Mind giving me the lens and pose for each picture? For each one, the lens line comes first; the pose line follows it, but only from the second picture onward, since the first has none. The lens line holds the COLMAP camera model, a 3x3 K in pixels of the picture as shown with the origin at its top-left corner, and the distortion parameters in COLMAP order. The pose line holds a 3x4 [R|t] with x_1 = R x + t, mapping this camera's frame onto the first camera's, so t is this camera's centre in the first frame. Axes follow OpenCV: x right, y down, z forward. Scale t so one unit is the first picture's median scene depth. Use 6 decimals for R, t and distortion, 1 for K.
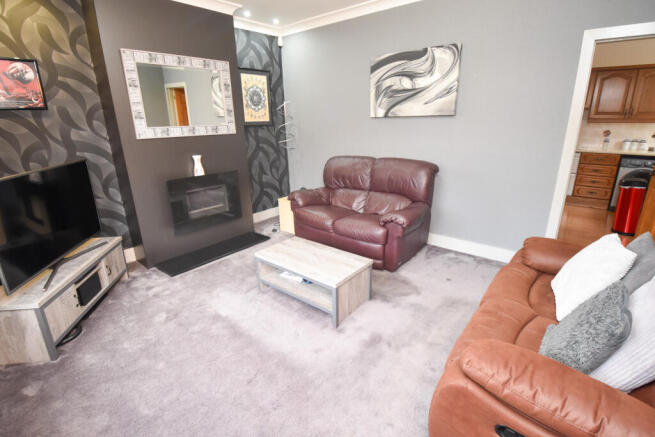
lens RADIAL K [[306.9, 0, 331.1], [0, 306.9, 217.0], [0, 0, 1]] dist [0.000315, -0.017921]
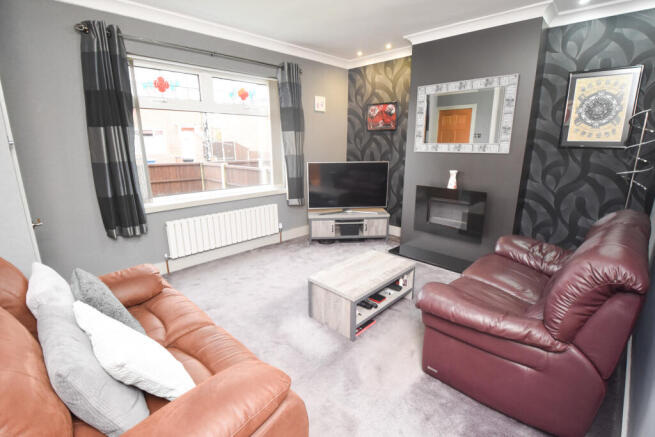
lens RADIAL K [[306.9, 0, 331.1], [0, 306.9, 217.0], [0, 0, 1]] dist [0.000315, -0.017921]
pose [[-0.085091, 0.254882, -0.963221, 0.681815], [-0.300189, 0.915251, 0.268707, -0.209150], [0.950077, 0.312013, -0.001367, 0.635264]]
